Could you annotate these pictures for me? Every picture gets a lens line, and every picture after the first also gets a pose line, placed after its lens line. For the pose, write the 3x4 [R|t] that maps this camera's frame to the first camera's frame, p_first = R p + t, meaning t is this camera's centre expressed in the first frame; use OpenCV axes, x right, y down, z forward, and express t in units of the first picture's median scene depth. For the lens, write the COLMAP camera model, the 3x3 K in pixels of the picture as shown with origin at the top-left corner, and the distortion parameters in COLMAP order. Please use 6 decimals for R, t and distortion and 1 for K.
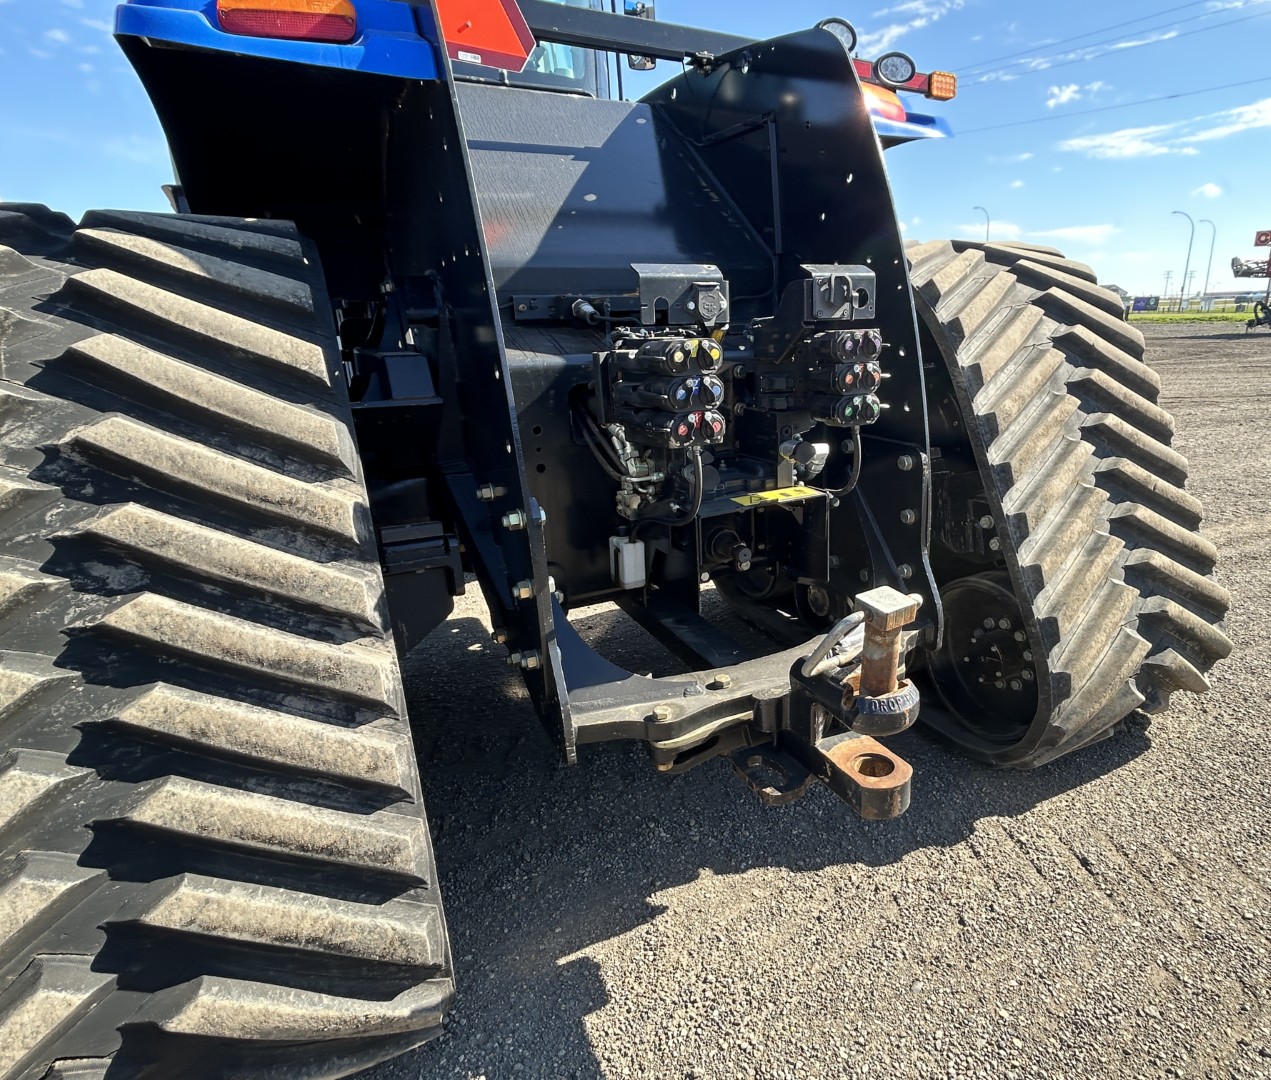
lens RADIAL K [[737.9, 0, 710.8], [0, 737.9, 528.9], [0, 0, 1]] dist [0.002364, 0.004351]
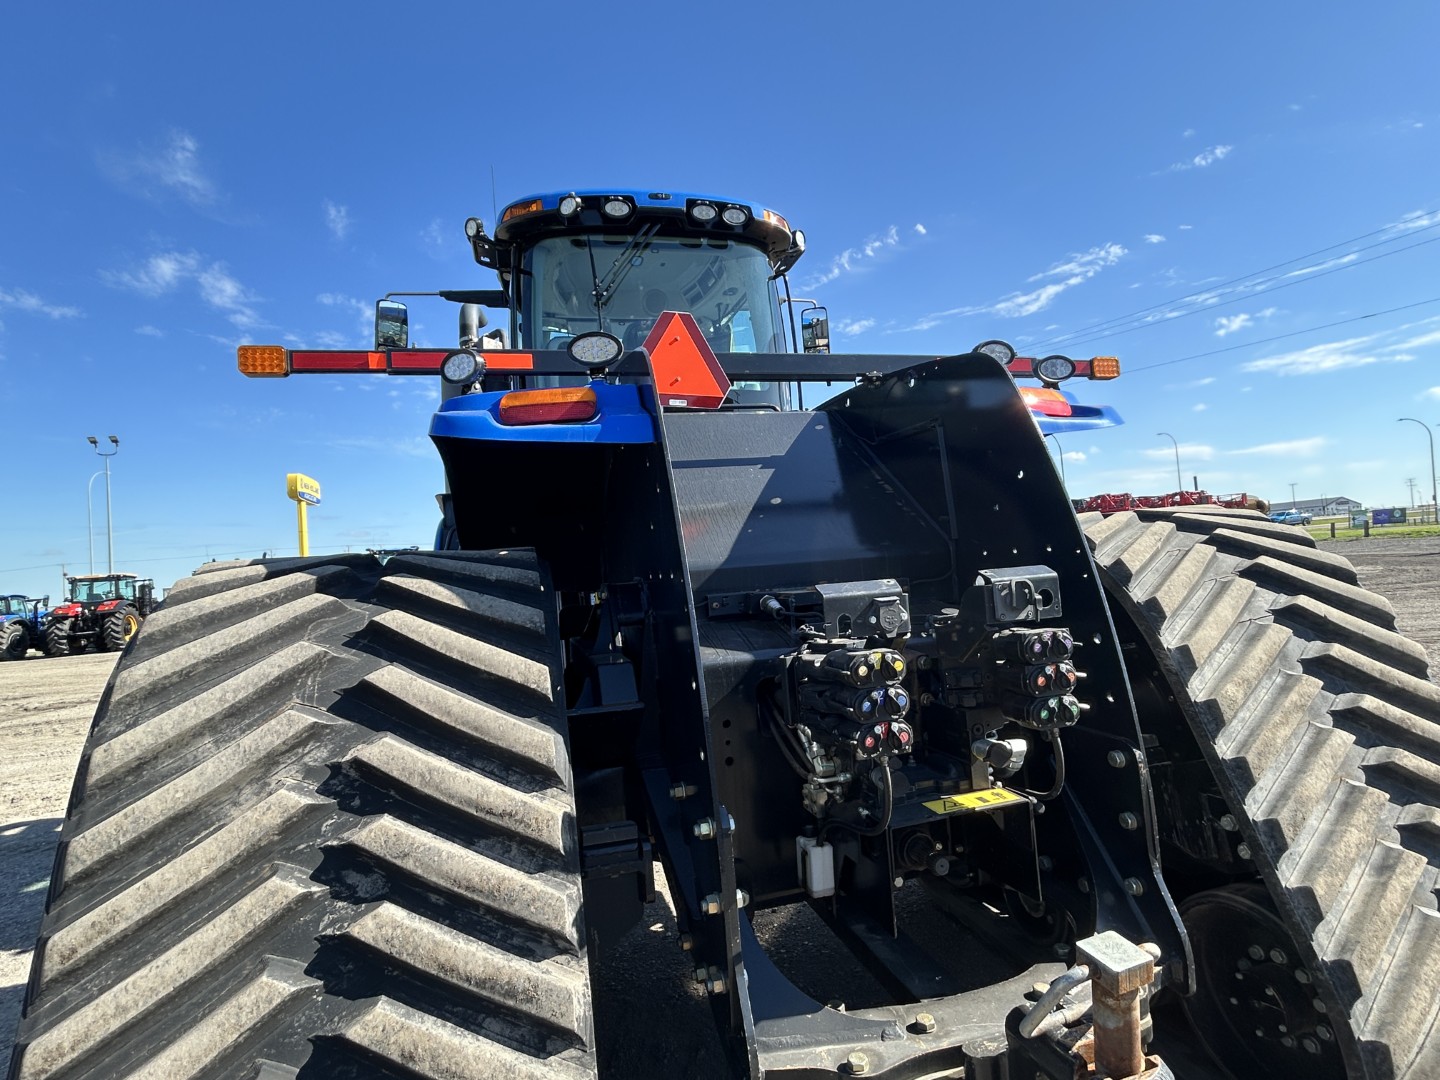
lens RADIAL K [[735.9, 0, 719.1], [0, 735.9, 530.4], [0, 0, 1]] dist [0.001057, 0.003487]
pose [[0.973705, -0.047784, -0.222747, -0.000281], [-0.021719, 0.953831, -0.299557, -0.085826], [0.226777, 0.296517, 0.927712, -0.054203]]
